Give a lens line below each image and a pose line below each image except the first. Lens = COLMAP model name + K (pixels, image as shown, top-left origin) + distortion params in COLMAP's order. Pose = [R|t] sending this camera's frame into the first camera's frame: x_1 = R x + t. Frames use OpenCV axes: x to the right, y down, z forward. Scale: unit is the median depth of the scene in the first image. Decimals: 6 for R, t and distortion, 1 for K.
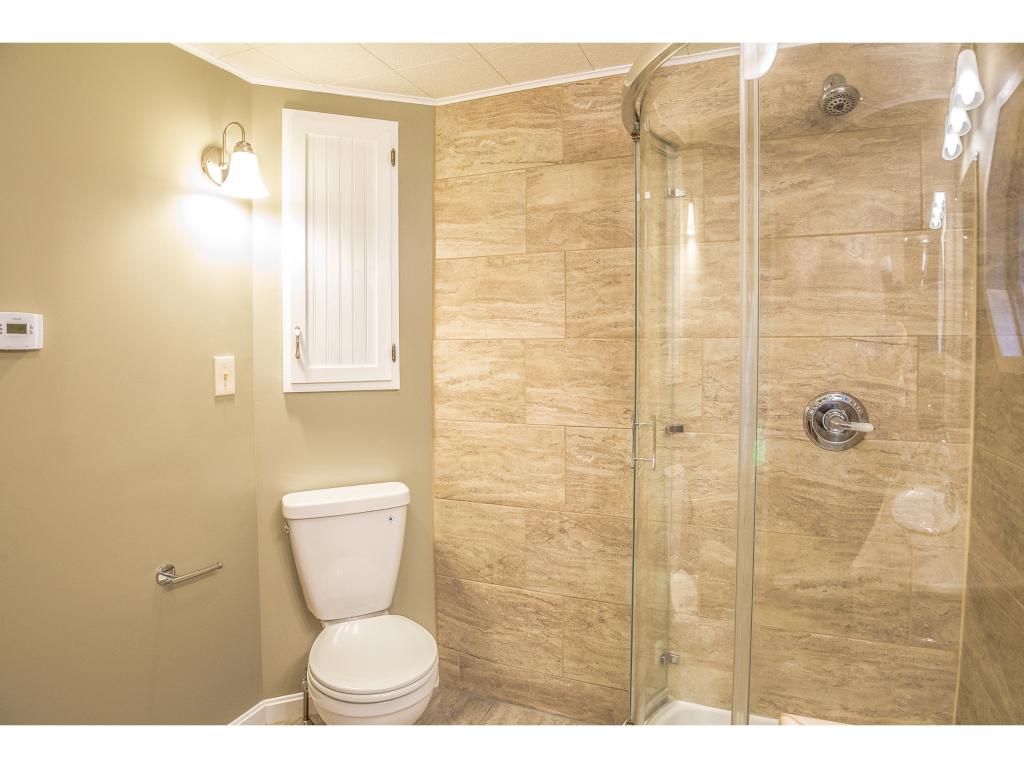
lens RADIAL K [[557.3, 0, 508.8], [0, 557.3, 373.3], [0, 0, 1]] dist [-0.058242, 0.007302]
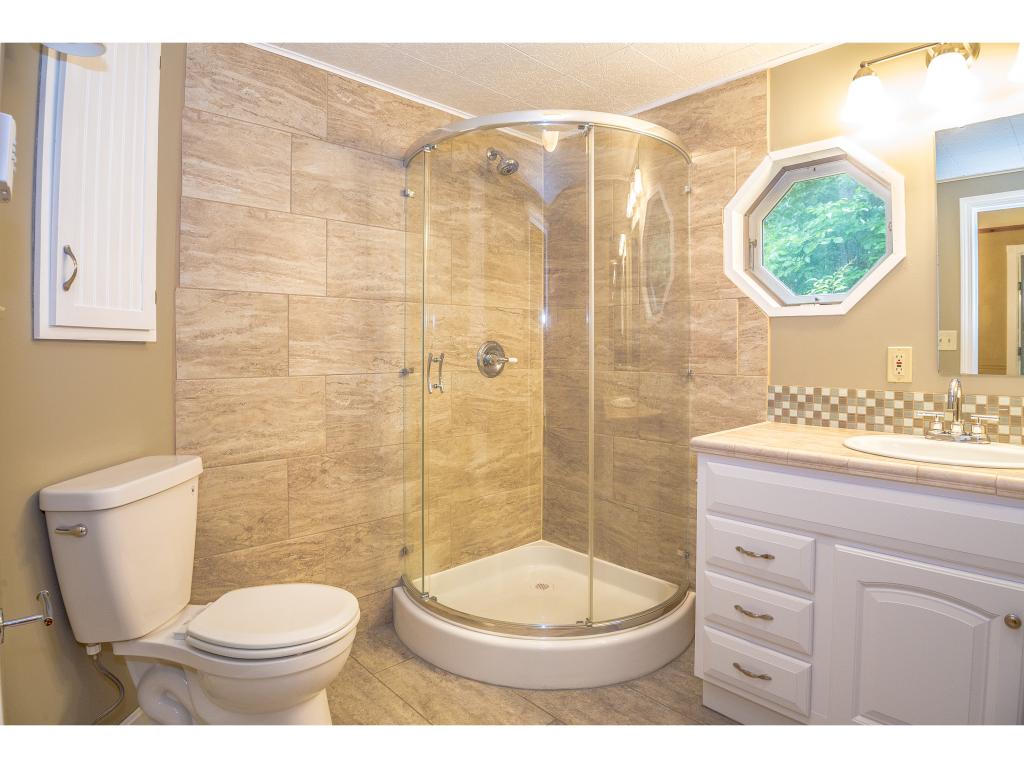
lens RADIAL K [[557.3, 0, 507.1], [0, 557.3, 383.4], [0, 0, 1]] dist [-0.058242, 0.007302]
pose [[0.447986, -0.041100, 0.893095, -0.717010], [0.048855, 0.998576, 0.021448, 0.103415], [-0.892705, 0.034024, 0.449356, 0.173096]]
